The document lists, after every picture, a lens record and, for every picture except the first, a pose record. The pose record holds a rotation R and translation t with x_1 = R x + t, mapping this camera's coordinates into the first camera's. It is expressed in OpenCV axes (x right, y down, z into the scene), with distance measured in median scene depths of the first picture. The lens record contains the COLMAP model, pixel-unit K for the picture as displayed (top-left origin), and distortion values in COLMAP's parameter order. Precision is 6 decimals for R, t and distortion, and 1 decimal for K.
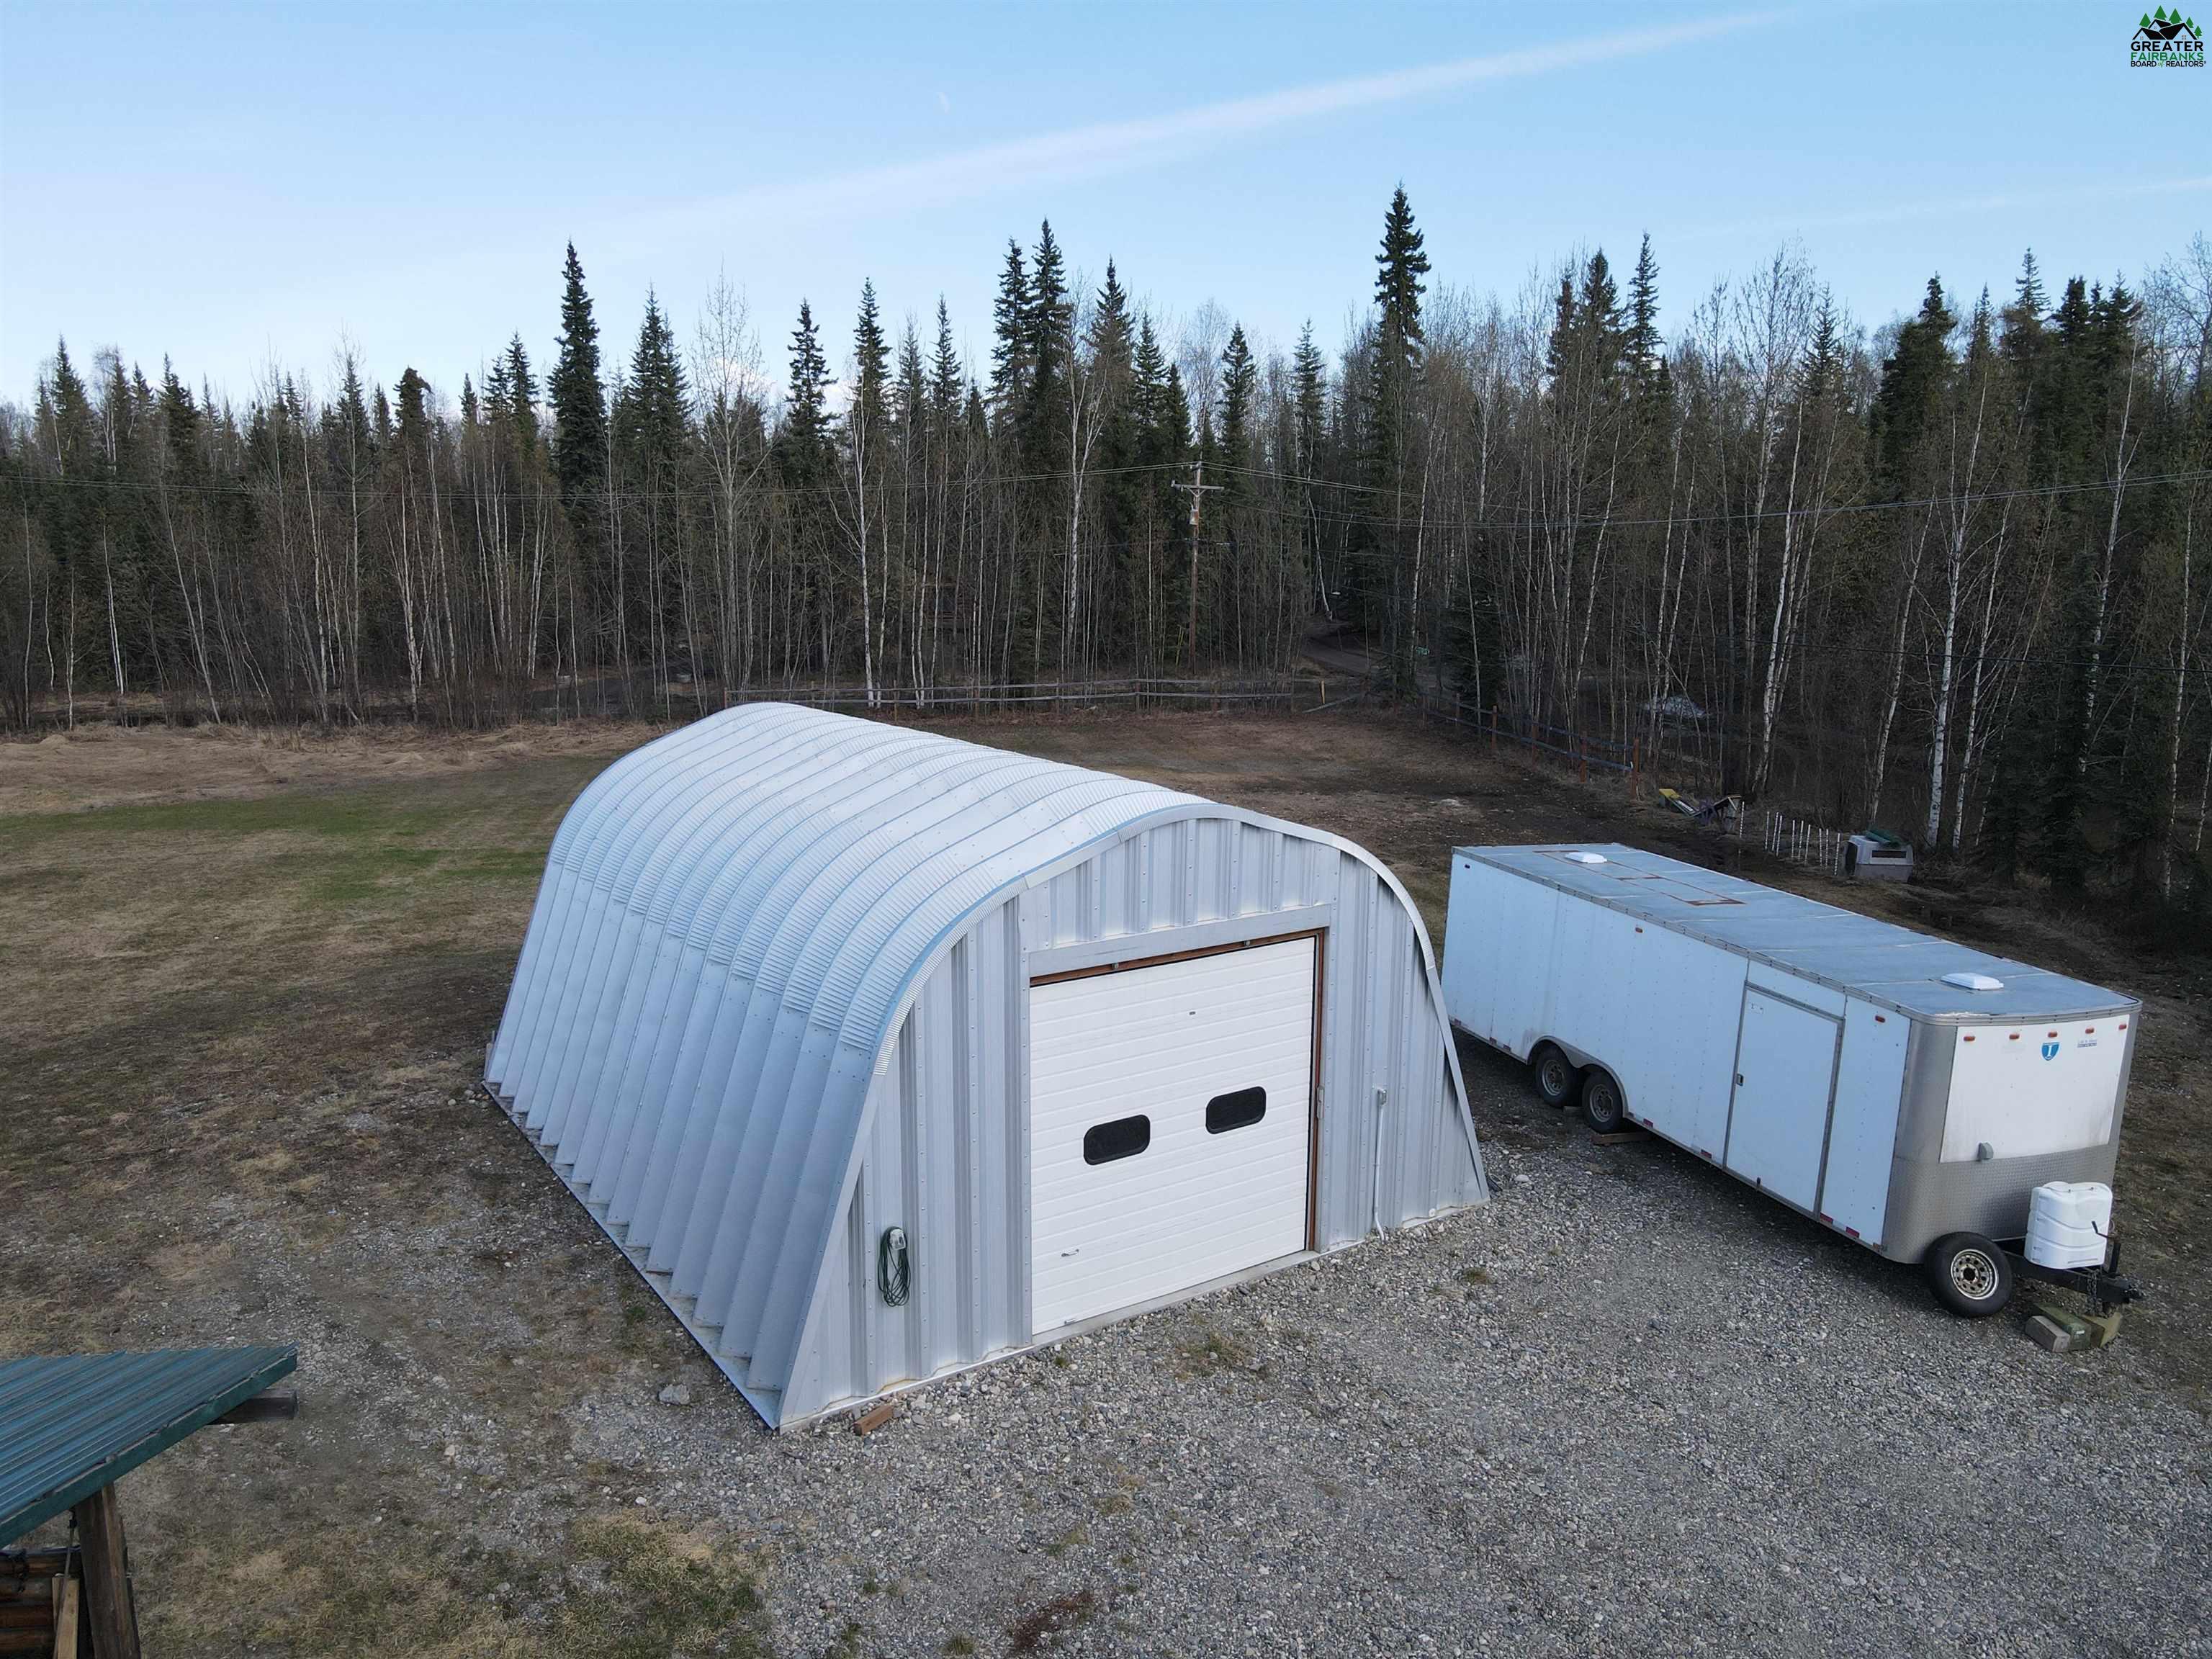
lens RADIAL K [[1599.1, 0, 1100.7], [0, 1599.1, 824.4], [0, 0, 1]] dist [0.006799, 0.015679]
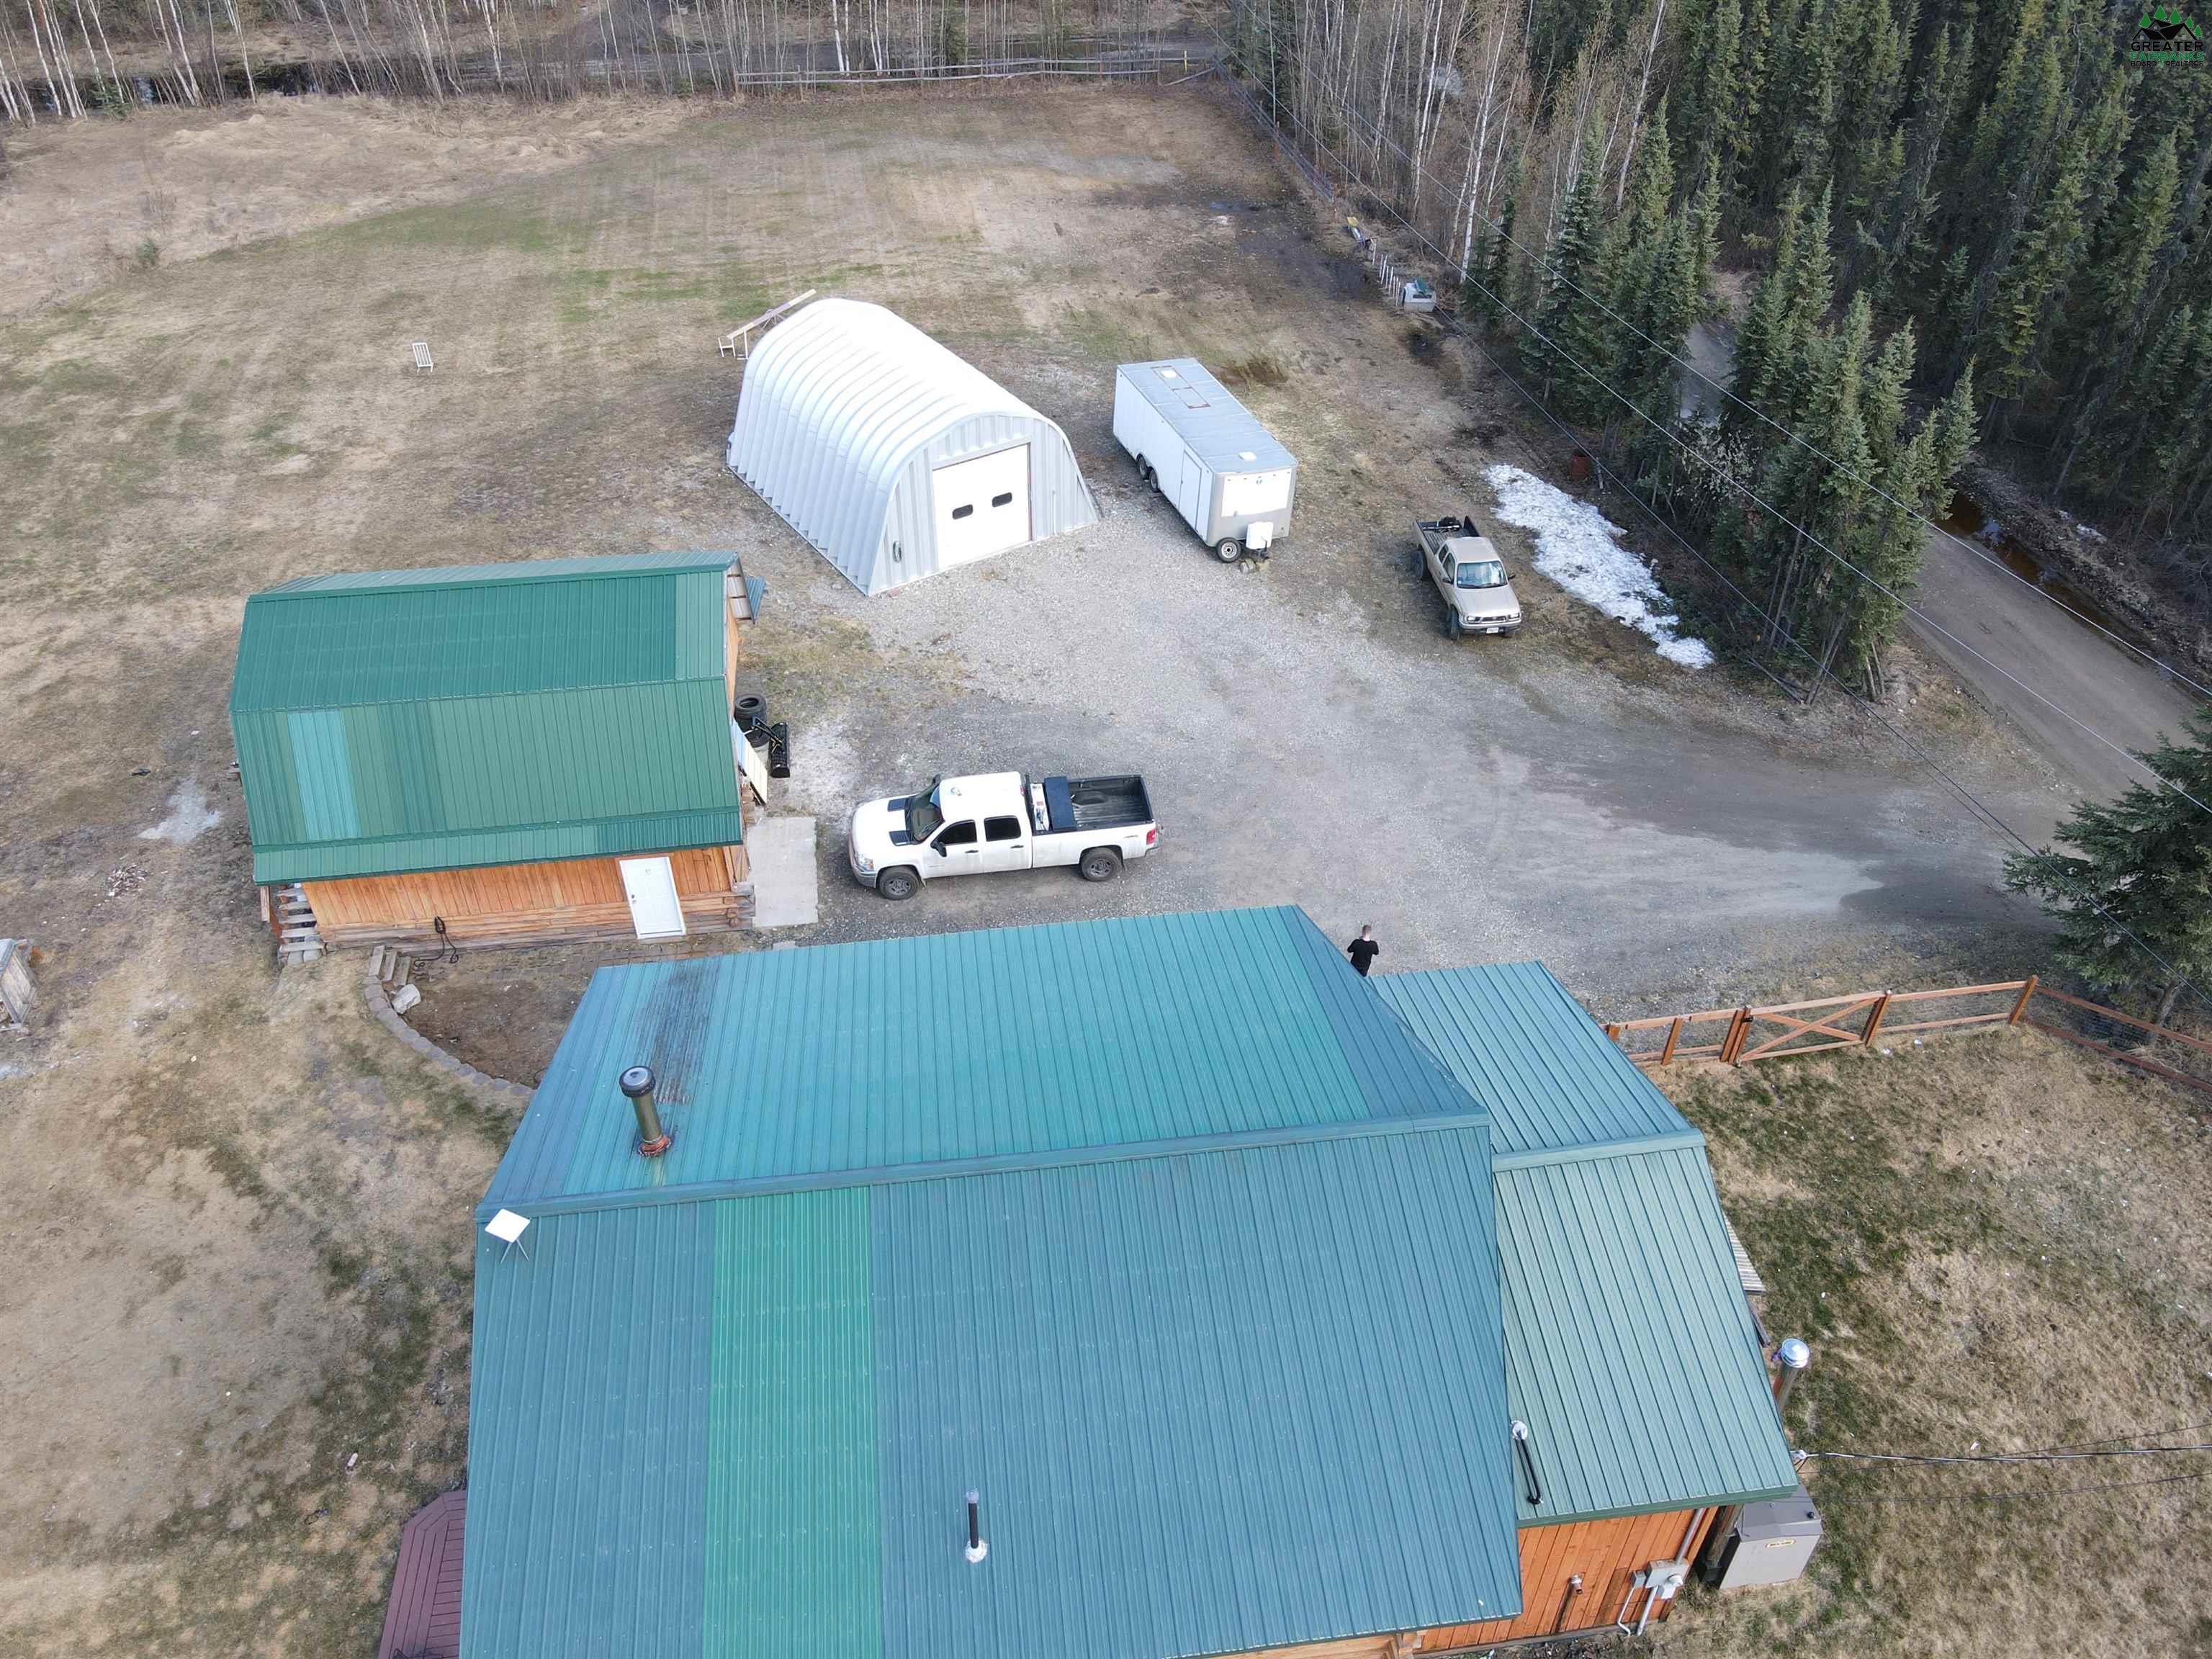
lens RADIAL K [[1599.1, 0, 1103.1], [0, 1599.1, 826.0], [0, 0, 1]] dist [0.006799, 0.015679]
pose [[0.999918, -0.002099, 0.012601, 0.242241], [-0.004303, 0.873439, 0.486914, -0.794798], [-0.012028, -0.486928, 0.873359, -2.064700]]
